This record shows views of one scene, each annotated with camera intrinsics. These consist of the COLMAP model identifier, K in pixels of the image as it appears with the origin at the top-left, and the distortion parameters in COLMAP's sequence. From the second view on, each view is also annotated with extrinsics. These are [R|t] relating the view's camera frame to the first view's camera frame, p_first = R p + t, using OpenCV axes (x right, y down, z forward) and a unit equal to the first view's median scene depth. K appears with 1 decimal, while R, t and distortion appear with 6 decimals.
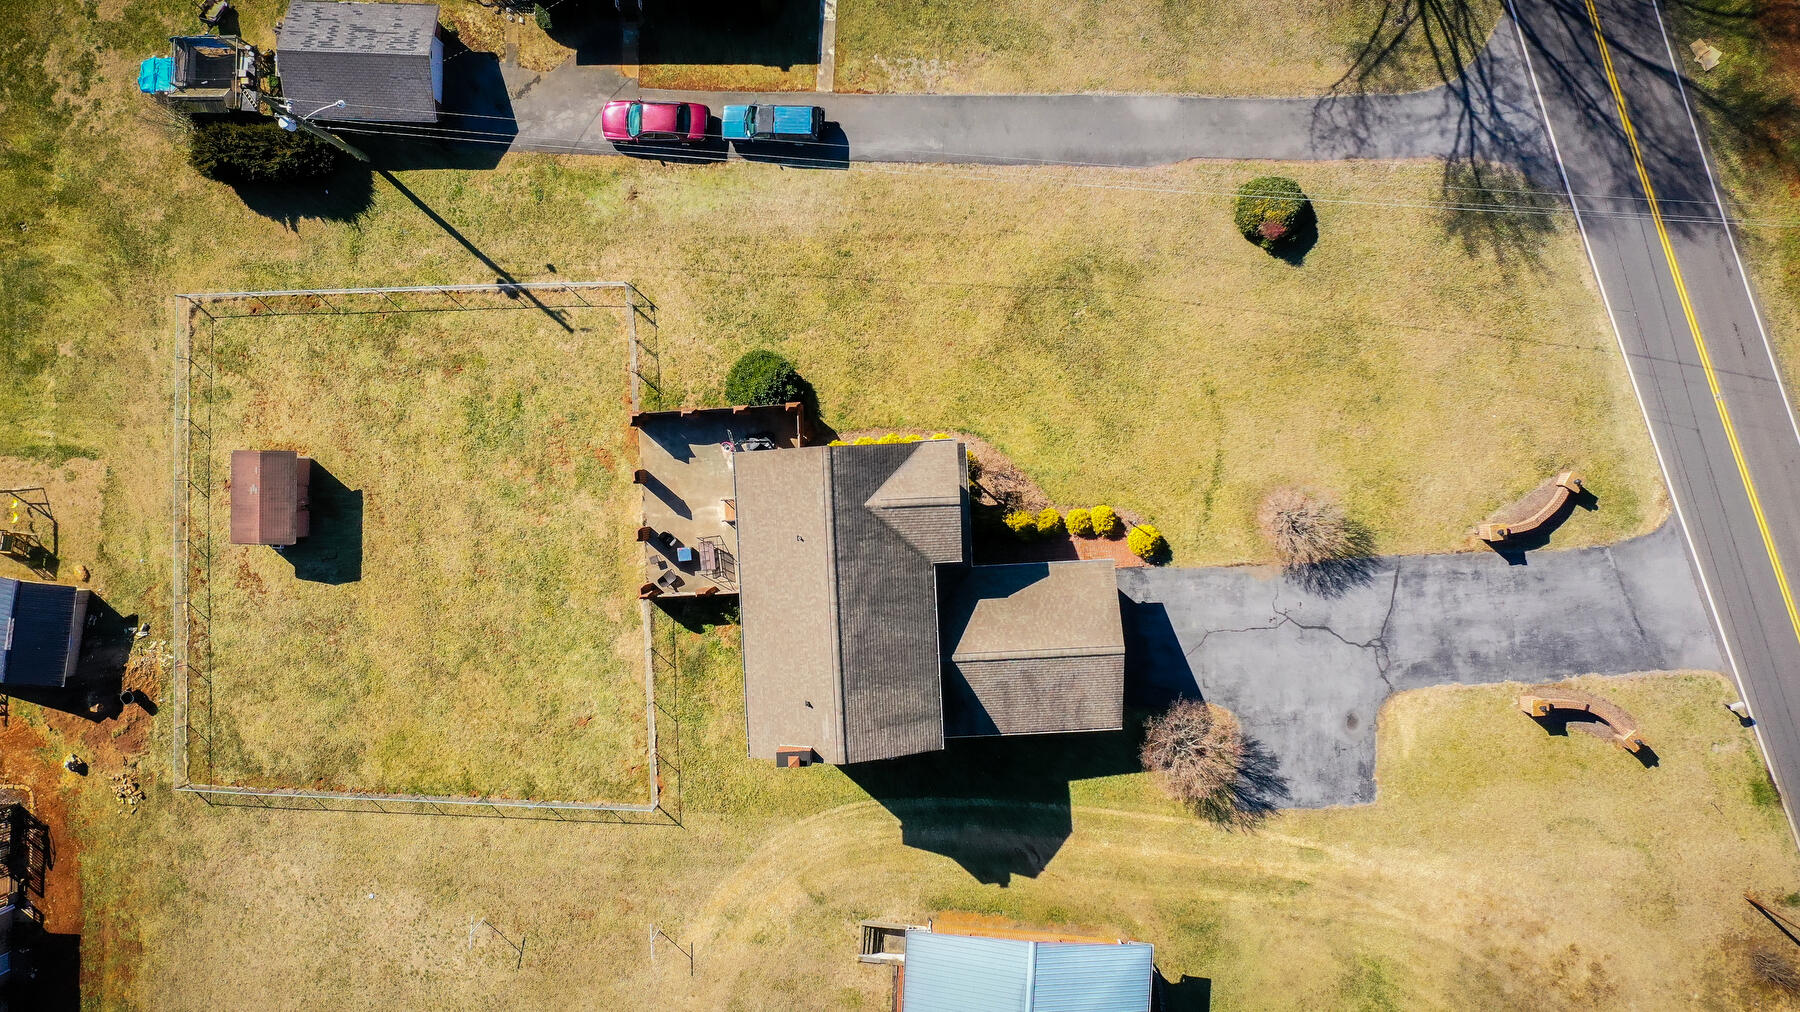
lens RADIAL K [[1464.8, 0, 892.4], [0, 1464.8, 490.1], [0, 0, 1]] dist [0.002362, 0.004996]
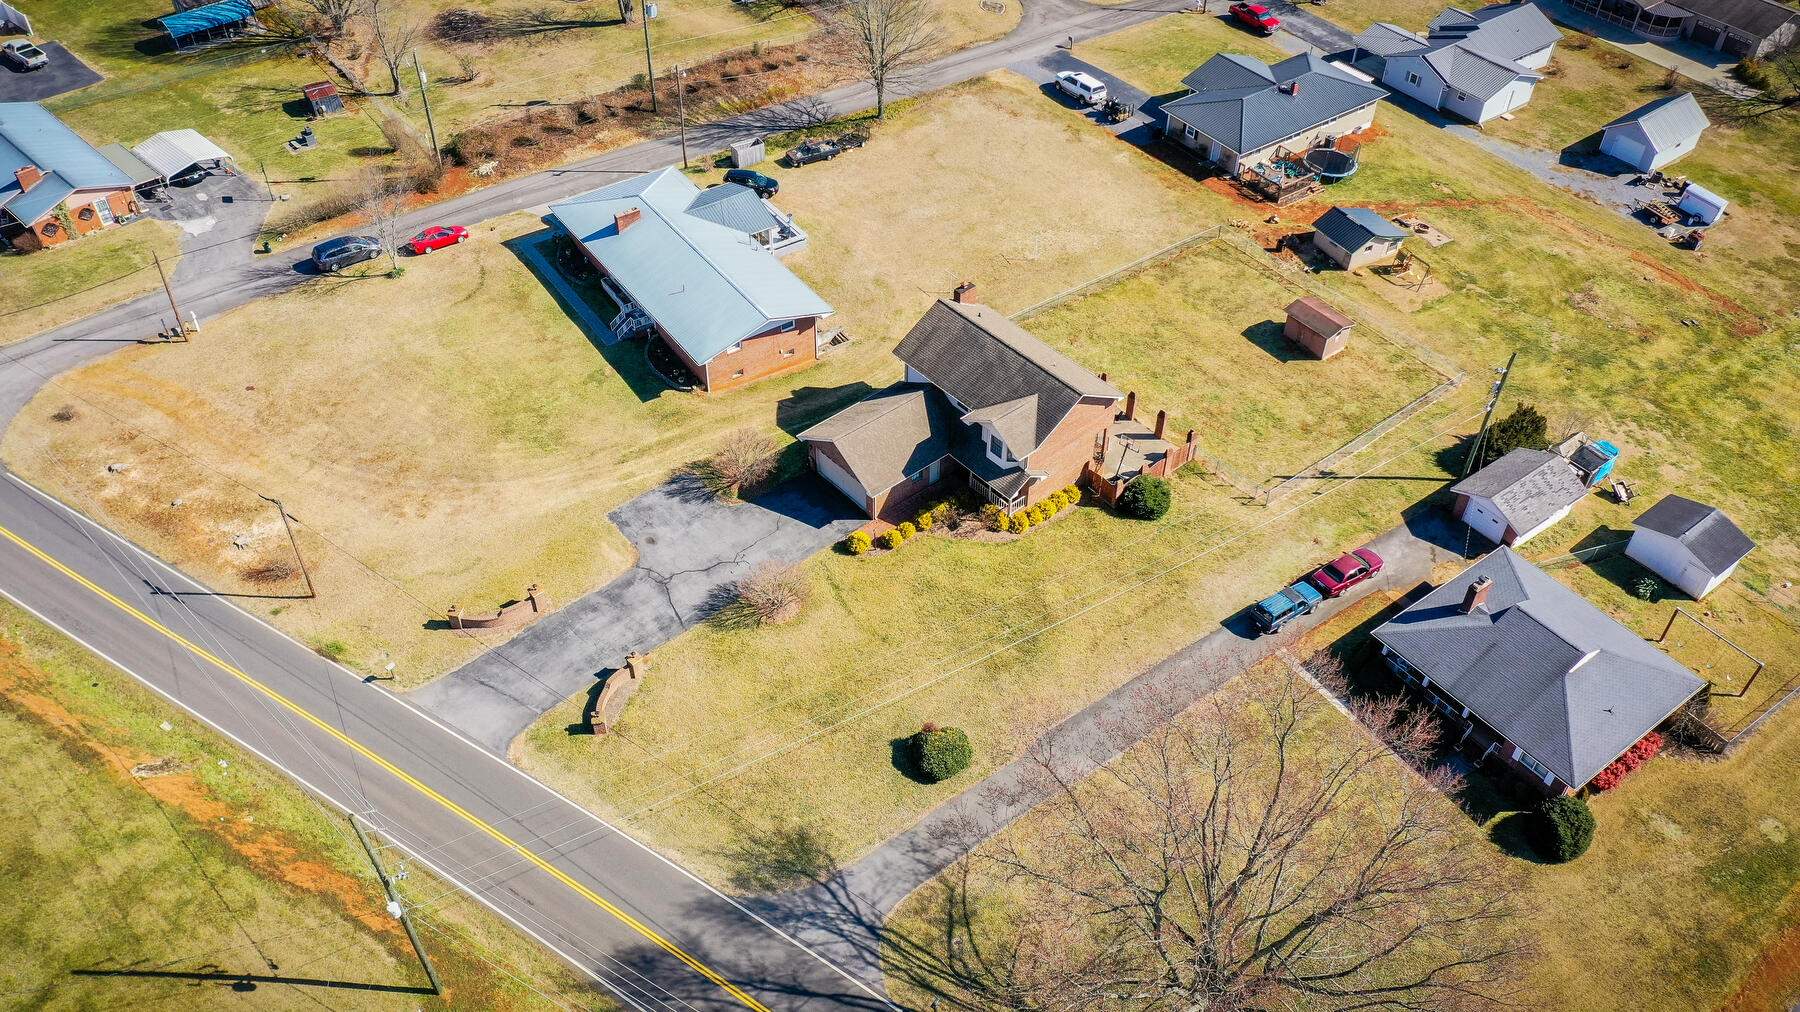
lens RADIAL K [[1408.4, 0, 900.4], [0, 1408.4, 515.0], [0, 0, 1]] dist [0.002175, 0.008247]
pose [[-0.787098, 0.438390, -0.433925, 0.666806], [-0.616774, -0.550047, 0.563062, -0.677242], [0.008162, 0.710819, 0.703328, 0.081377]]
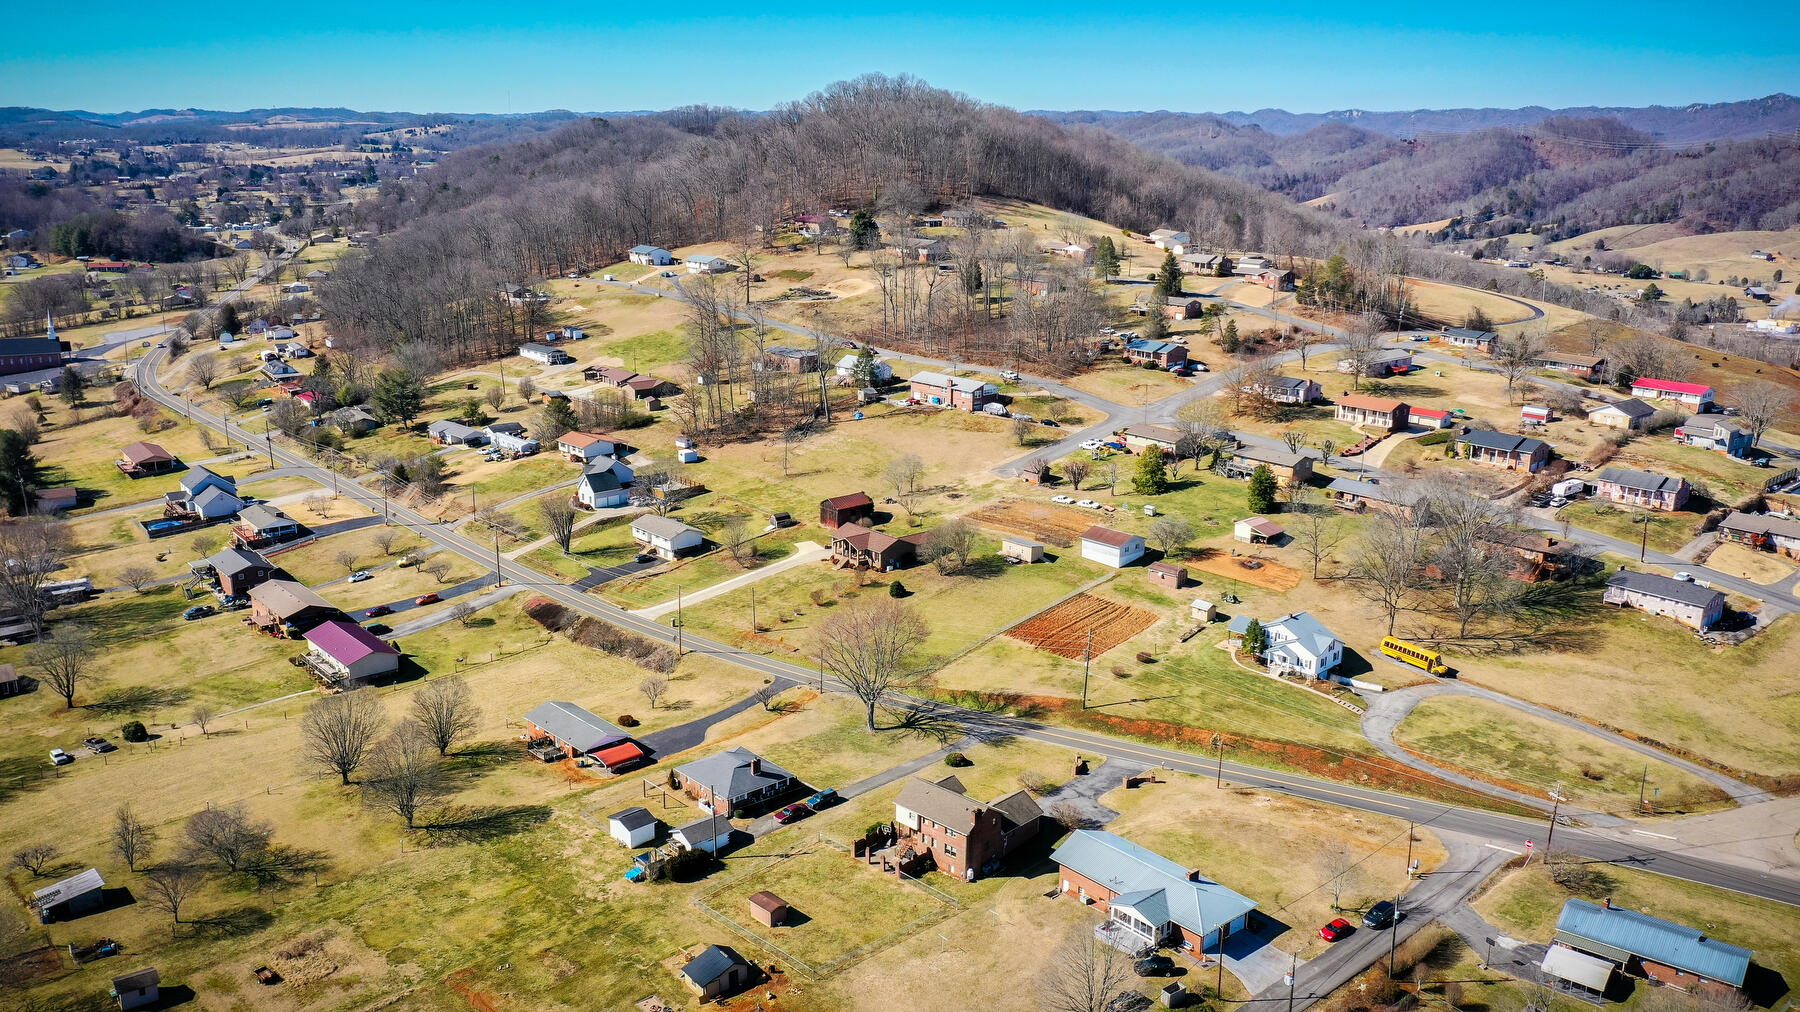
lens RADIAL K [[1421.2, 0, 900.0], [0, 1421.2, 506.0], [0, 0, 1]] dist [0.012130, 0.003103]
pose [[0.719105, -0.143241, 0.679978, -1.858505], [0.694448, 0.183472, -0.695759, 1.779178], [-0.025096, 0.972533, 0.231409, -0.275513]]
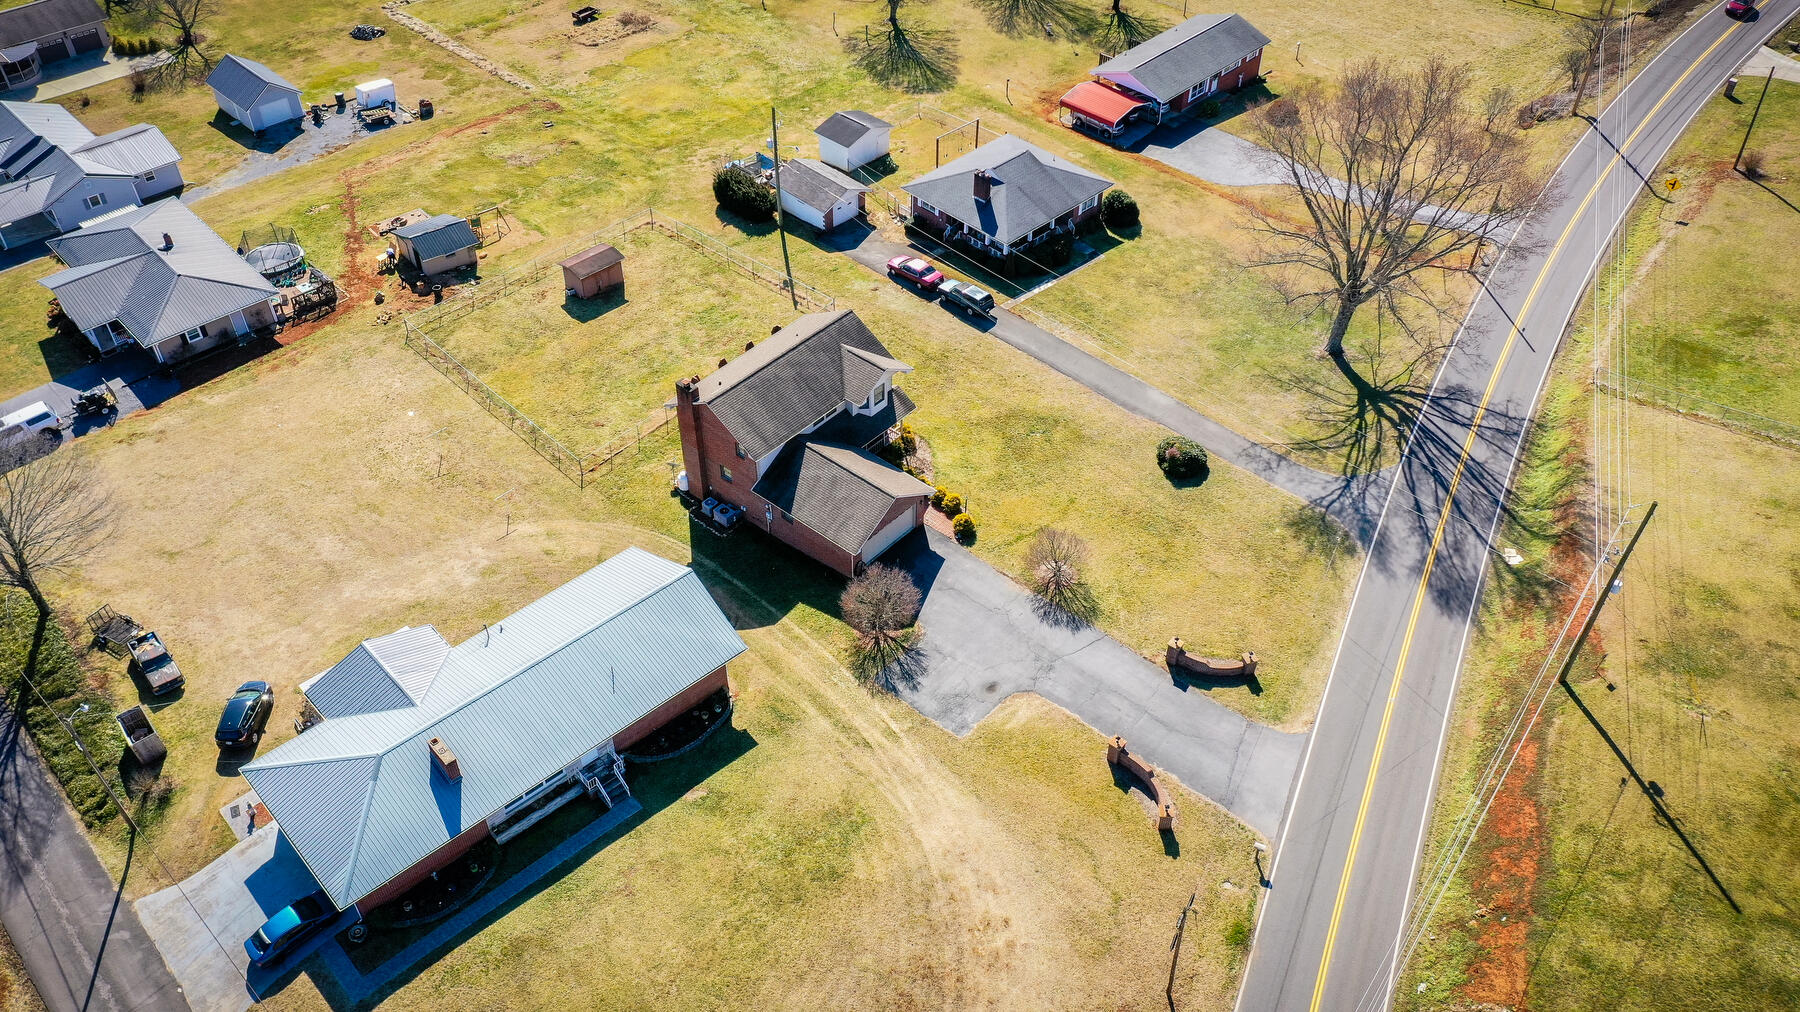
lens RADIAL K [[1414.6, 0, 900.0], [0, 1414.6, 506.0], [0, 0, 1]] dist [0.004895, 0.004702]
pose [[0.721709, 0.488608, -0.490304, 0.745935], [-0.691754, 0.483804, -0.536106, 0.753405], [-0.024734, 0.726083, 0.687162, 0.081859]]
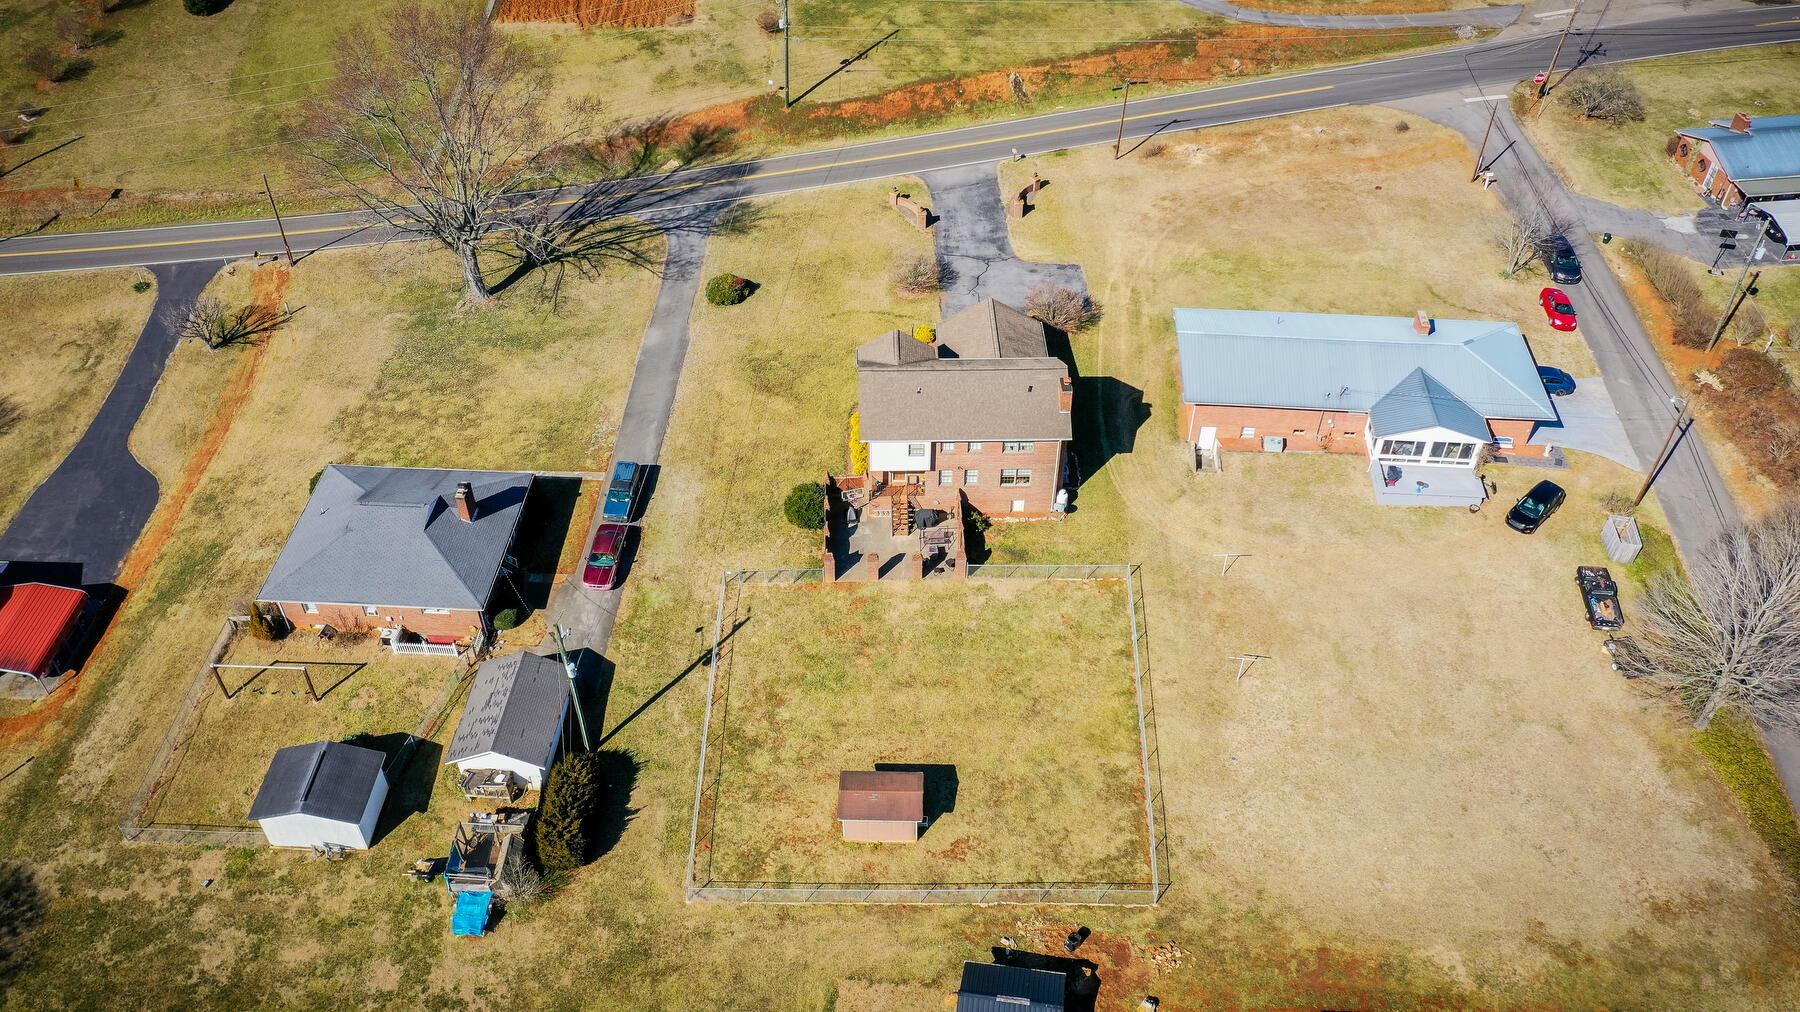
lens RADIAL K [[1408.4, 0, 900.4], [0, 1408.4, 515.0], [0, 0, 1]] dist [0.002175, 0.008247]
pose [[0.019516, -0.661347, 0.749826, -1.073107], [0.999809, 0.013694, -0.013945, 0.031067], [-0.001046, 0.749955, 0.661488, 0.132993]]
